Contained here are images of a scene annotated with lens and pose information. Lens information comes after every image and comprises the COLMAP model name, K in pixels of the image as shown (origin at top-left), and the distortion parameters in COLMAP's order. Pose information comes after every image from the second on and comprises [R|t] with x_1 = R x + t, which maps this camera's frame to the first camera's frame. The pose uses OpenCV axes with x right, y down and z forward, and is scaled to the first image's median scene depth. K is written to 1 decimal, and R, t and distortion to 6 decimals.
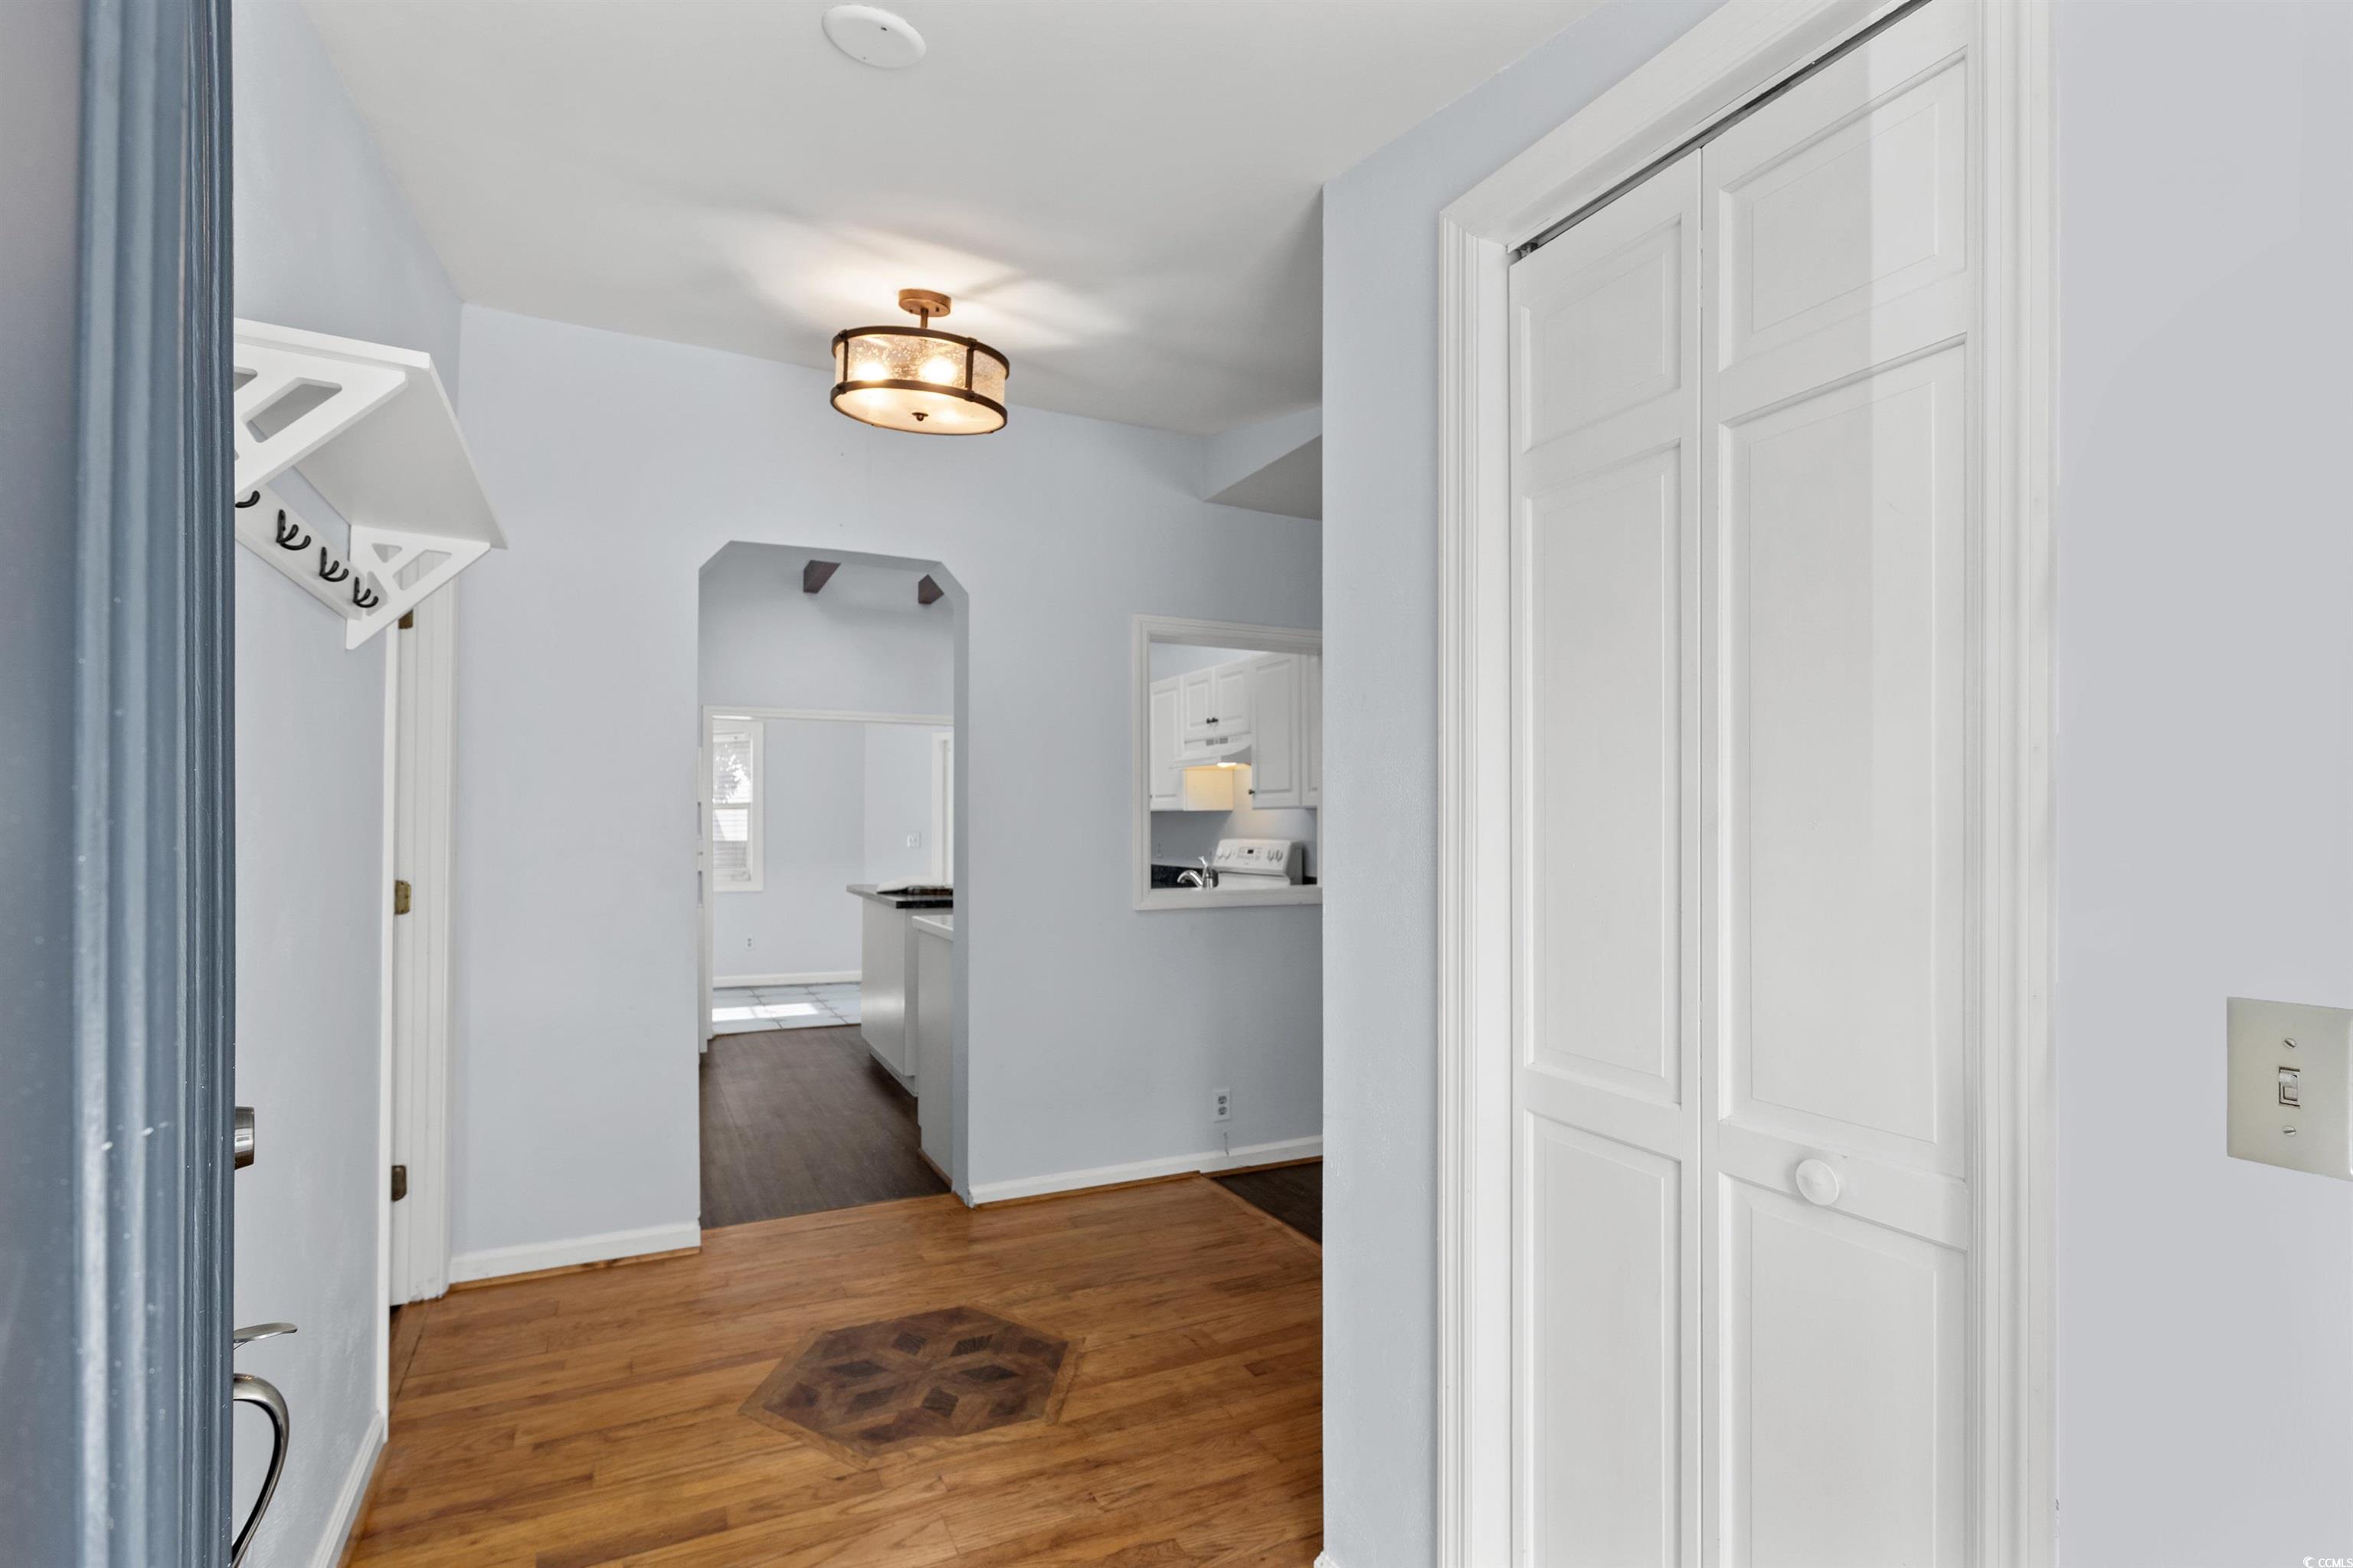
lens RADIAL K [[1134.0, 0, 1182.2], [0, 1134.0, 808.4], [0, 0, 1]] dist [-0.004170, 0.002306]
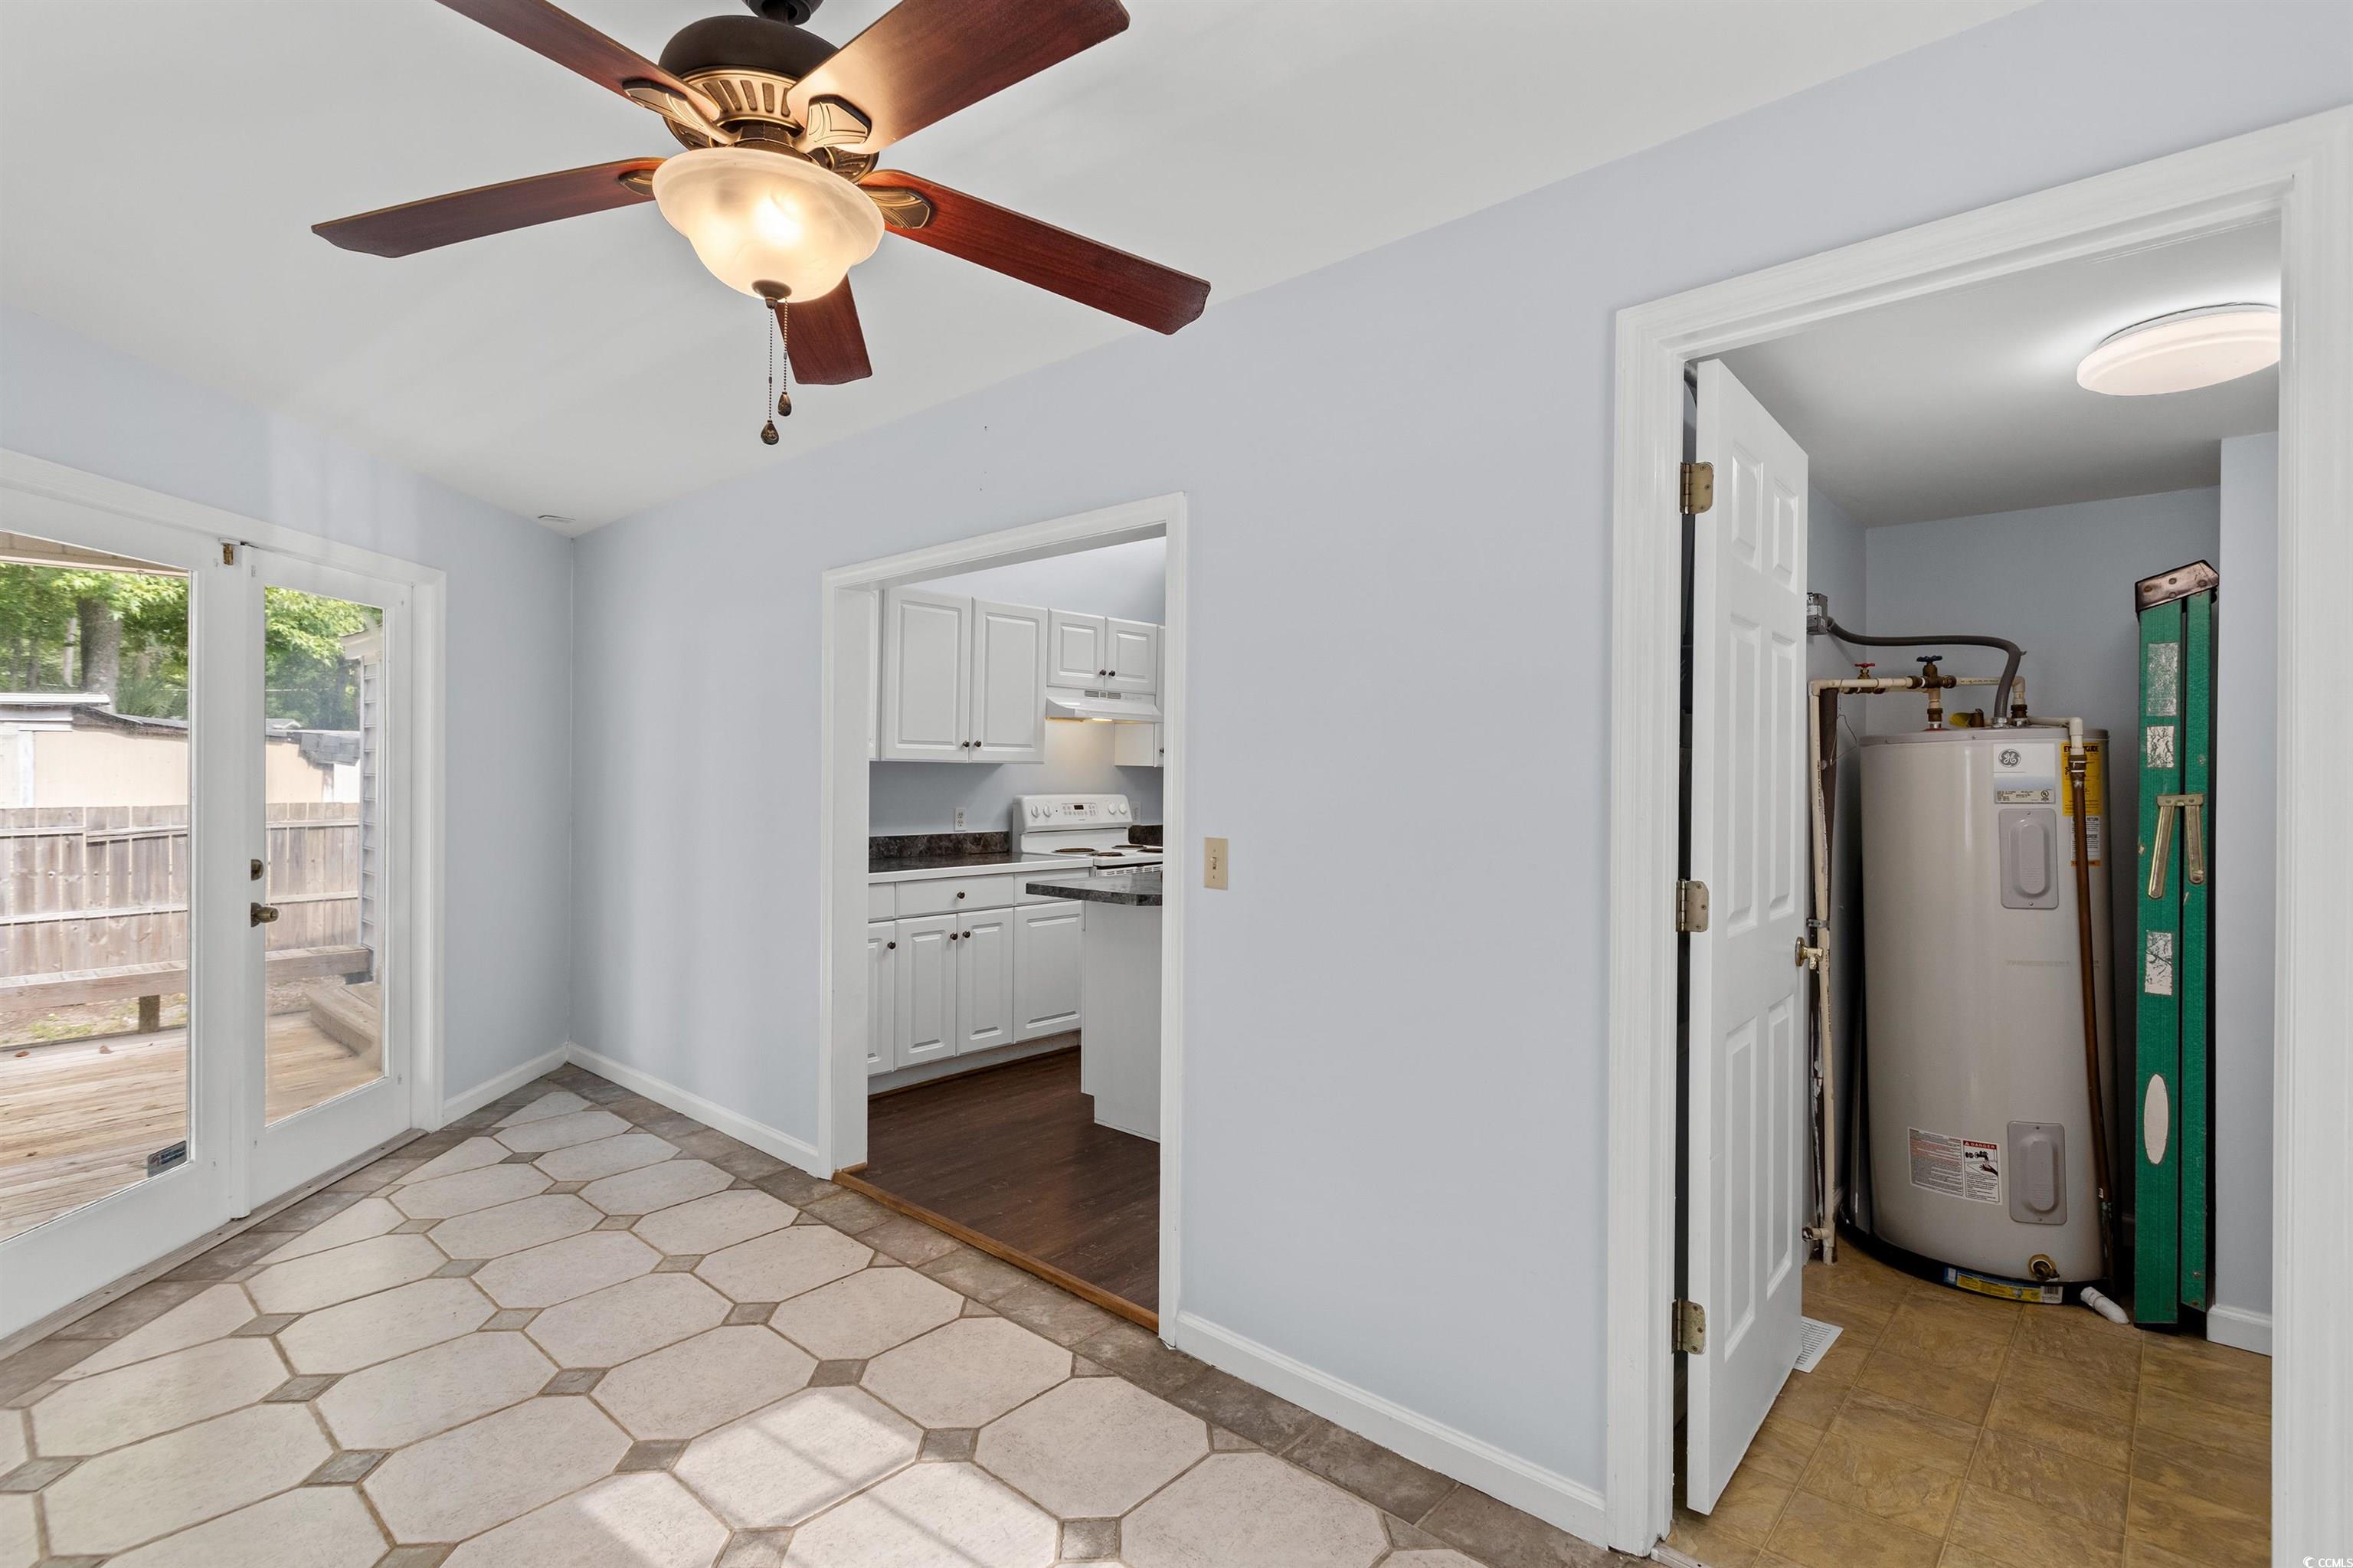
lens RADIAL K [[1134.0, 0, 1217.6], [0, 1134.0, 770.9], [0, 0, 1]] dist [-0.004170, 0.002306]
pose [[-0.395240, -0.006152, 0.918557, -1.270640], [-0.021941, 0.999756, -0.002745, 0.009053], [-0.918316, -0.021239, -0.395278, 1.832013]]
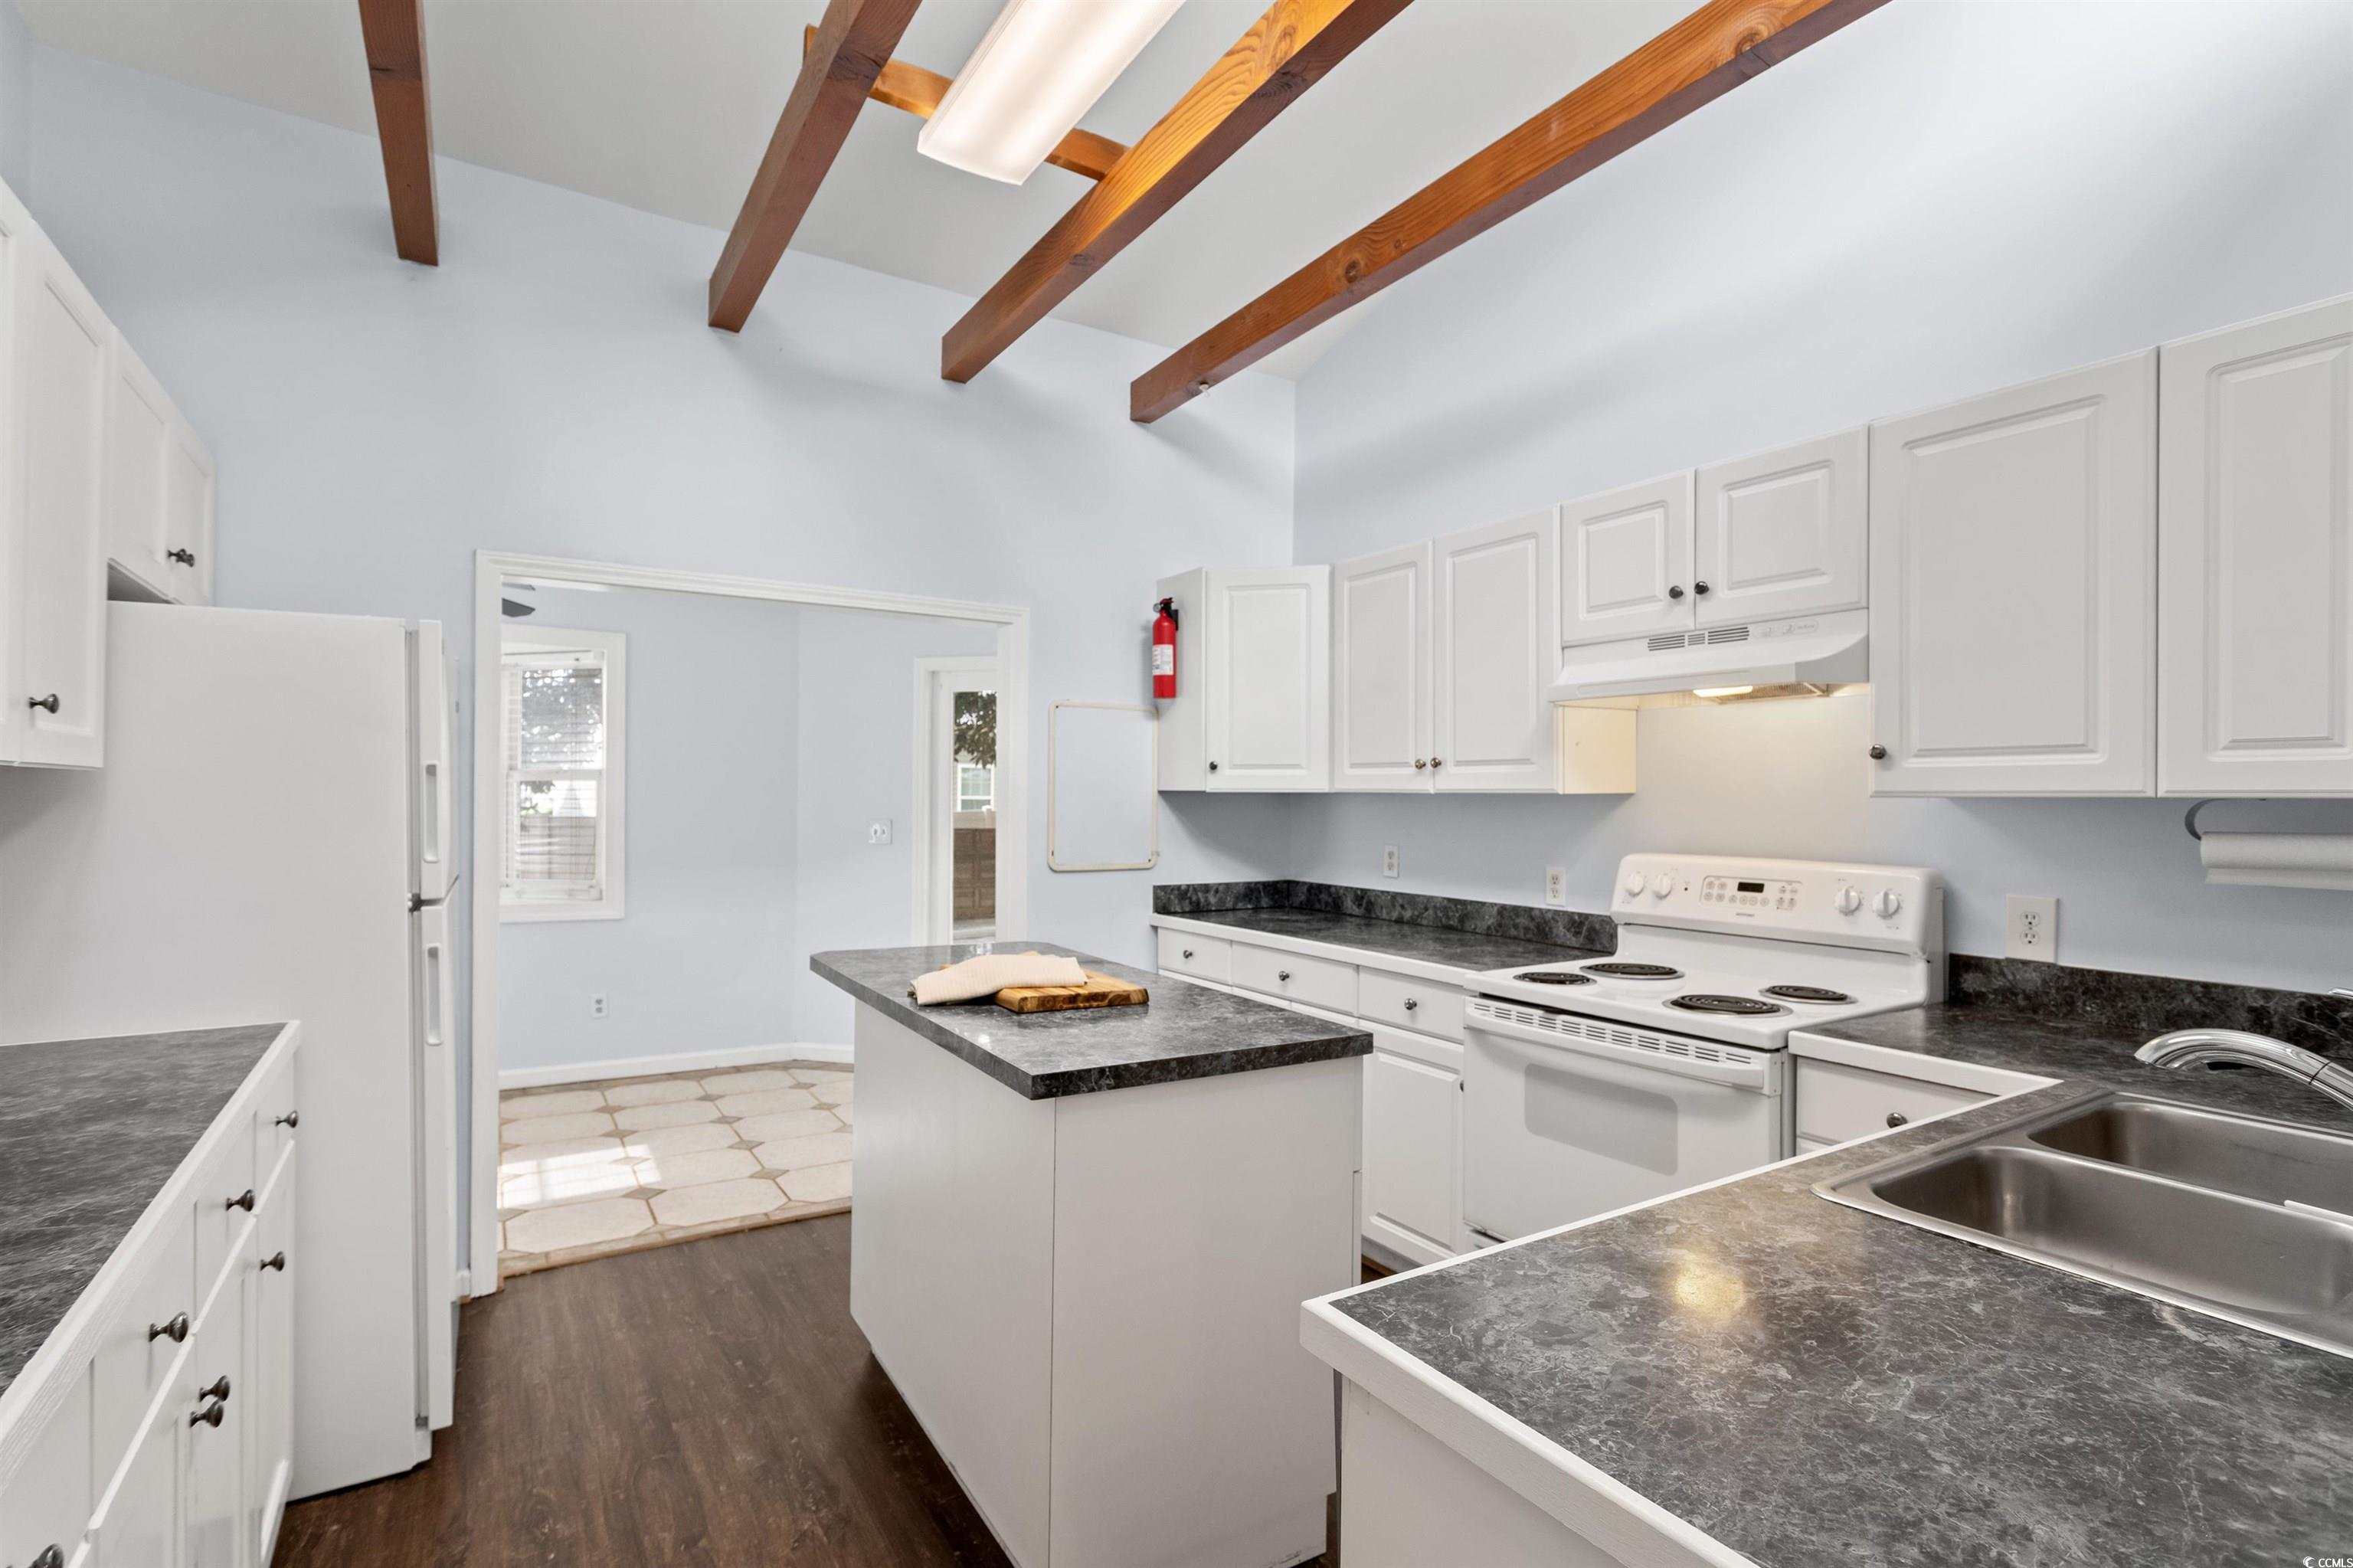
lens RADIAL K [[1134.0, 0, 1185.7], [0, 1134.0, 785.6], [0, 0, 1]] dist [-0.004170, 0.002306]
pose [[0.995007, 0.008761, 0.099422, -0.295868], [-0.009057, 0.999956, 0.002530, -0.002390], [-0.099396, -0.003418, 0.995042, 0.826553]]
